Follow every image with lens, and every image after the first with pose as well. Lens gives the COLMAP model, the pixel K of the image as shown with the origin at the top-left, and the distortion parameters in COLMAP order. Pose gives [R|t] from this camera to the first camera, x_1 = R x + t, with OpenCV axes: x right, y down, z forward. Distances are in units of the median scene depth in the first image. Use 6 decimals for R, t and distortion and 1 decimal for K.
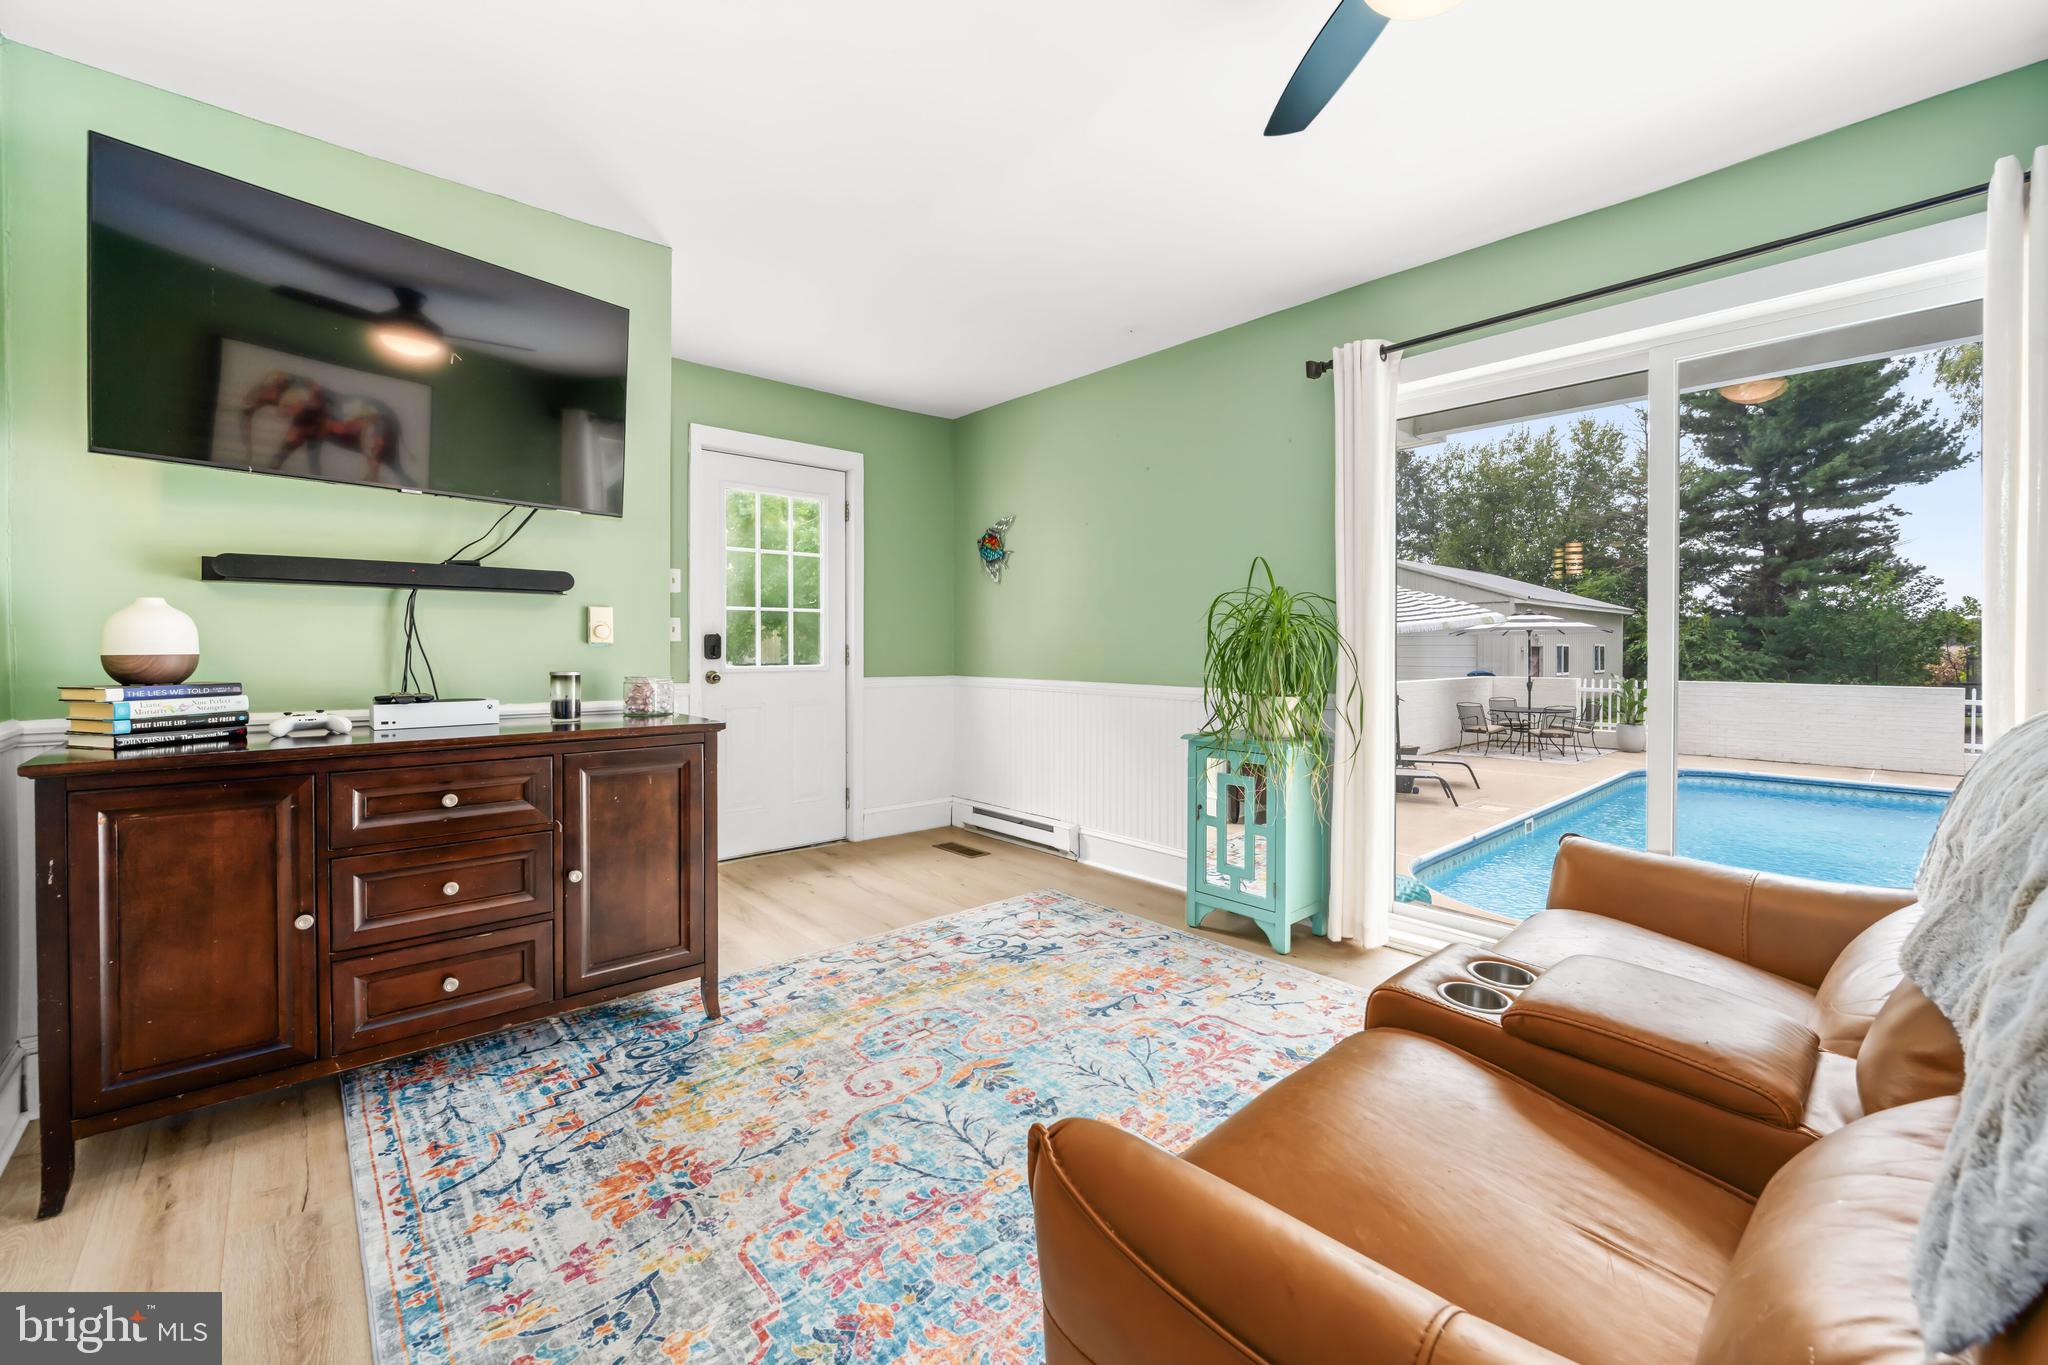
lens RADIAL K [[838.9, 0, 1025.6], [0, 838.9, 667.6], [0, 0, 1]] dist [-0.001531, -0.000220]
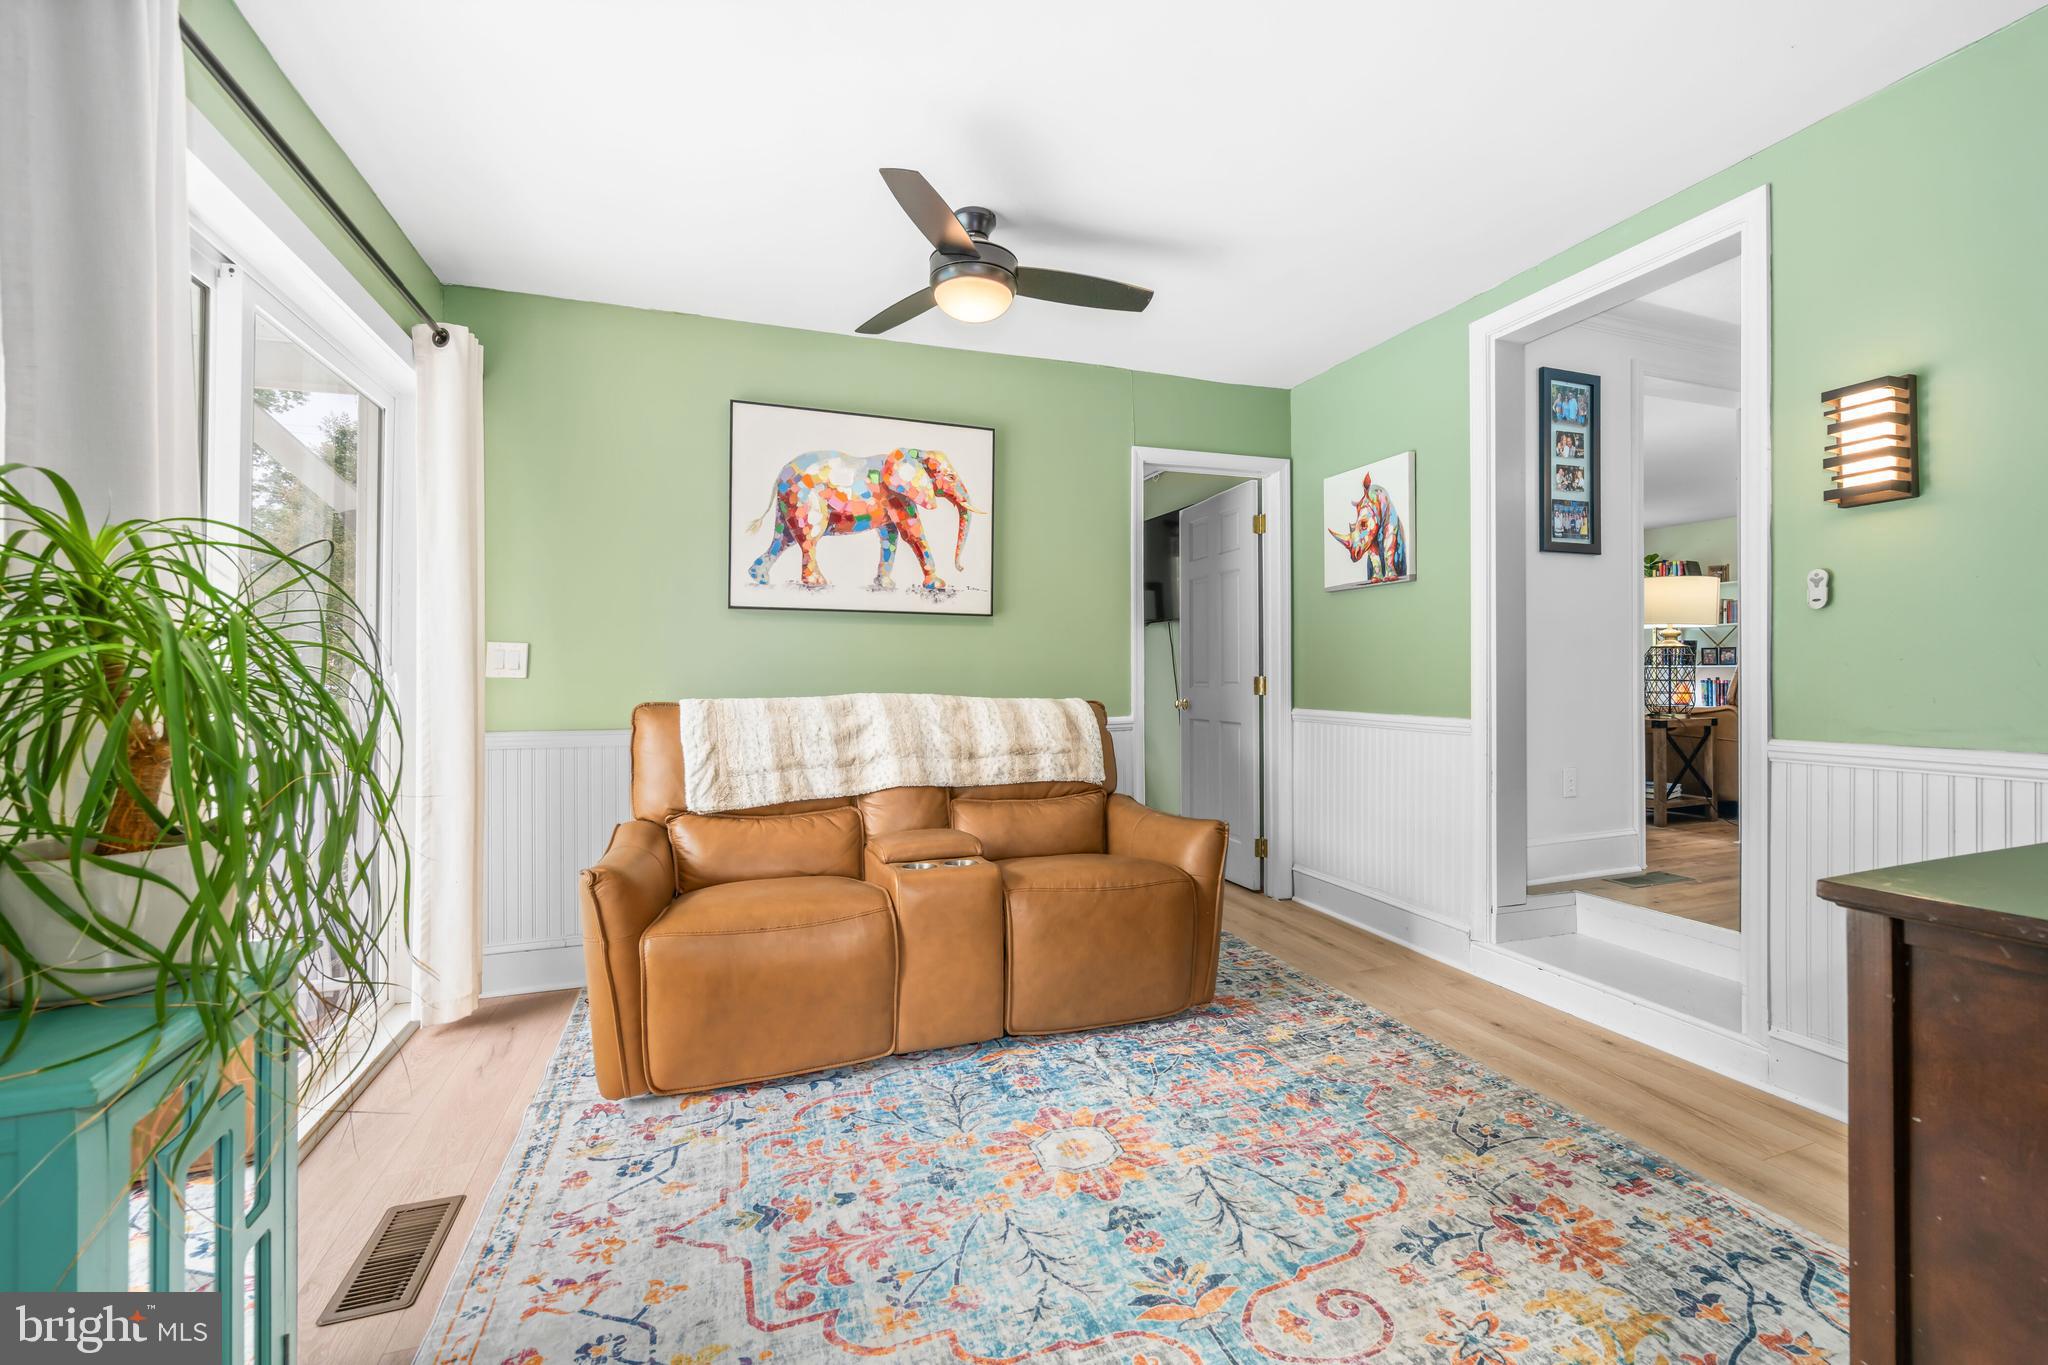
lens RADIAL K [[838.9, 0, 1025.6], [0, 838.9, 667.6], [0, 0, 1]] dist [-0.001531, -0.000220]
pose [[-0.924961, 0.009047, 0.379954, -0.068910], [0.015878, 0.999764, 0.014848, -0.016223], [-0.379730, 0.019767, -0.924886, 0.583172]]
